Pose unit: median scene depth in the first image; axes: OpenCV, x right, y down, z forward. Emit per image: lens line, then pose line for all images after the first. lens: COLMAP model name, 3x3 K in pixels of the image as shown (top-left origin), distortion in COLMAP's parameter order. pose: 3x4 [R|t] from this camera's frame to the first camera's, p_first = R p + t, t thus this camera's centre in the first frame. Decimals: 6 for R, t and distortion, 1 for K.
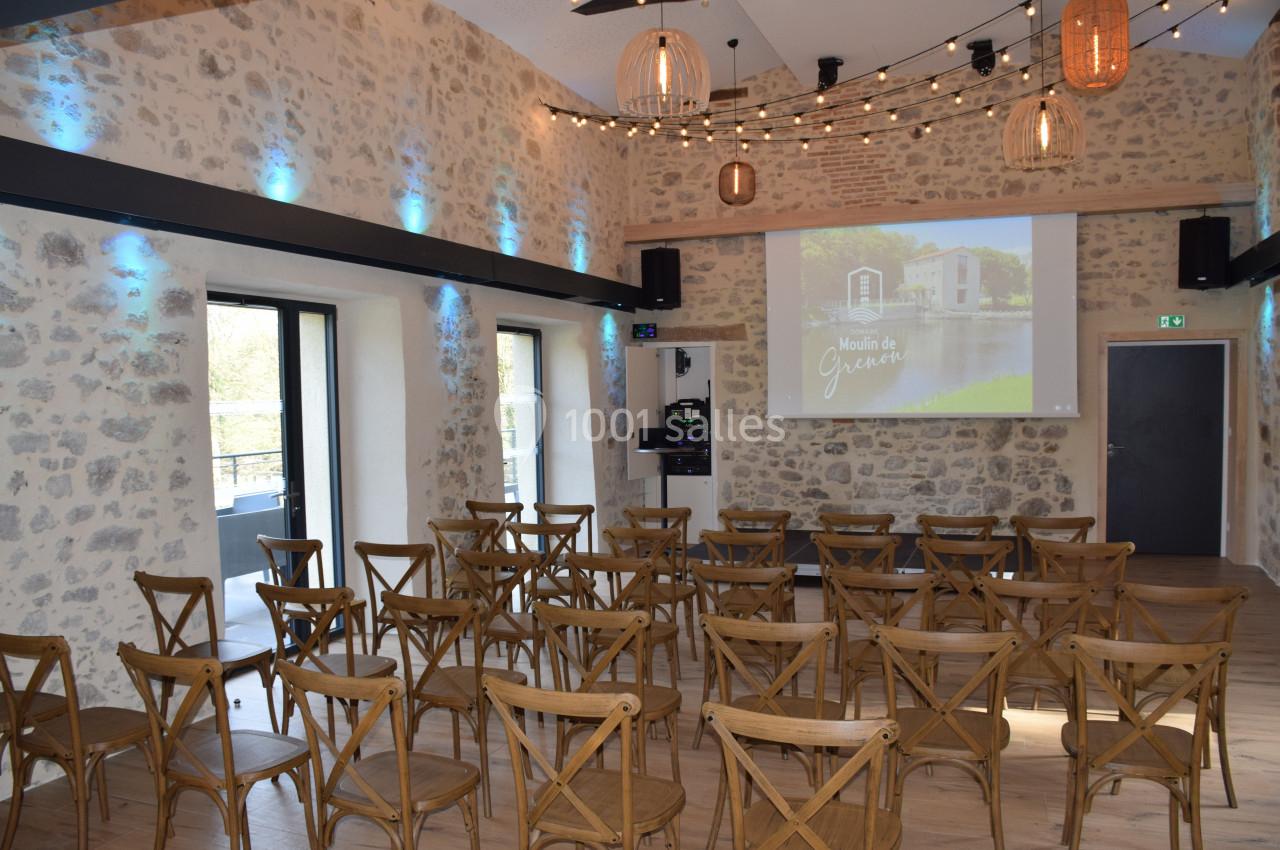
lens RADIAL K [[992.1, 0, 634.3], [0, 992.1, 452.2], [0, 0, 1]] dist [-0.133332, 0.101318]
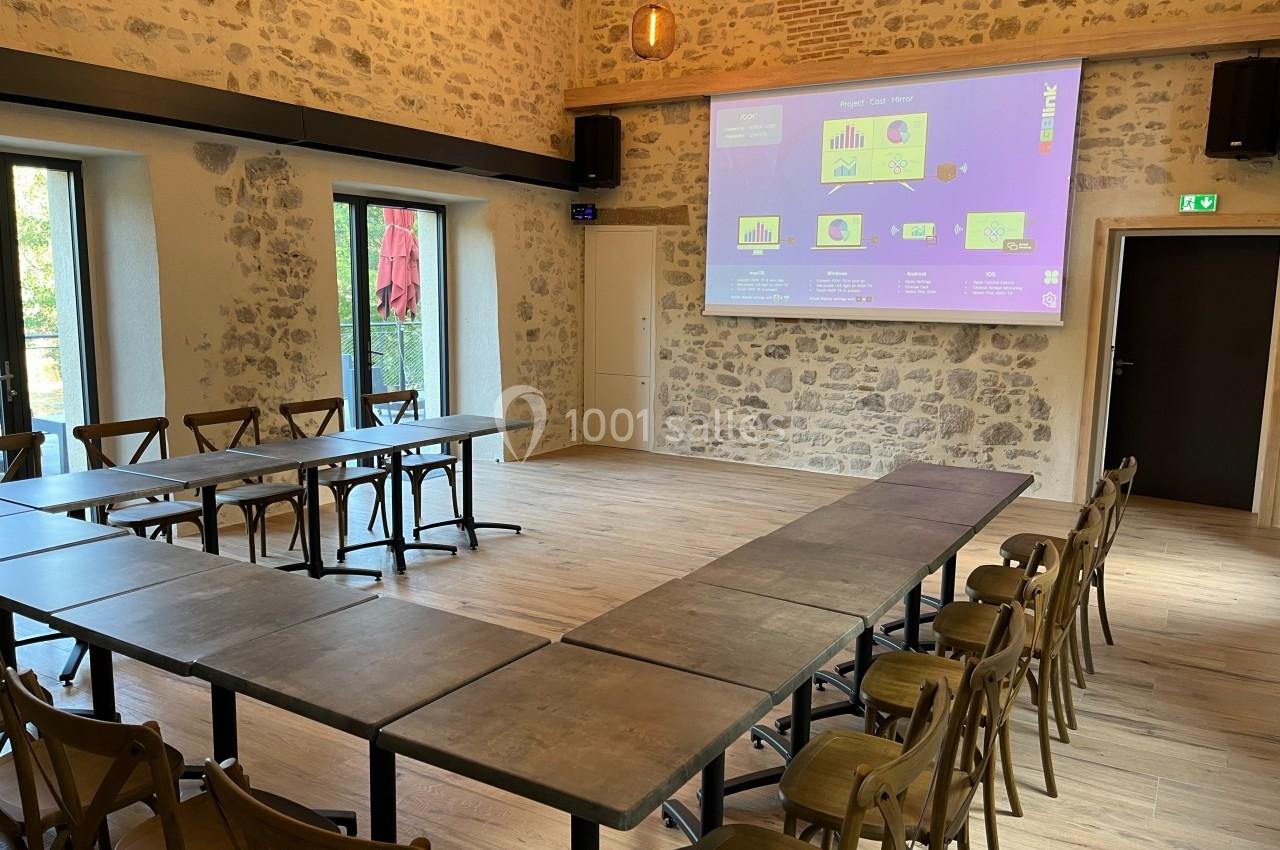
lens RADIAL K [[956.4, 0, 640.0], [0, 956.4, 425.0], [0, 0, 1]] dist [0.071211, -0.088807]
pose [[0.985990, 0.056180, -0.157056, 0.230204], [-0.042756, 0.995239, 0.087585, -0.008692], [0.161229, -0.079643, 0.983698, 0.143810]]
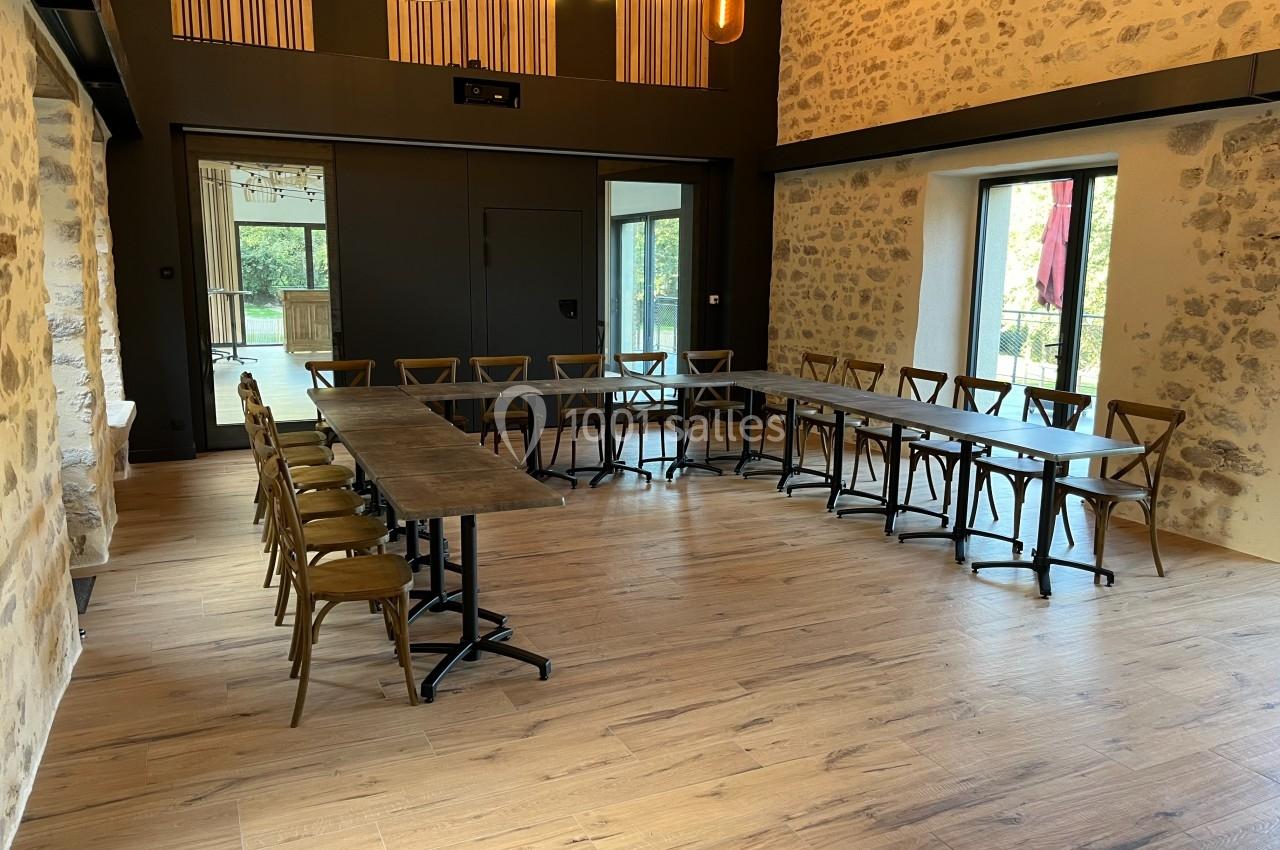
lens RADIAL K [[956.4, 0, 640.0], [0, 956.4, 425.0], [0, 0, 1]] dist [0.071211, -0.088807]
pose [[-0.684141, 0.131882, -0.717327, 0.528484], [-0.042741, 0.974576, 0.219941, -0.059844], [0.728096, 0.181130, -0.661111, 0.909574]]
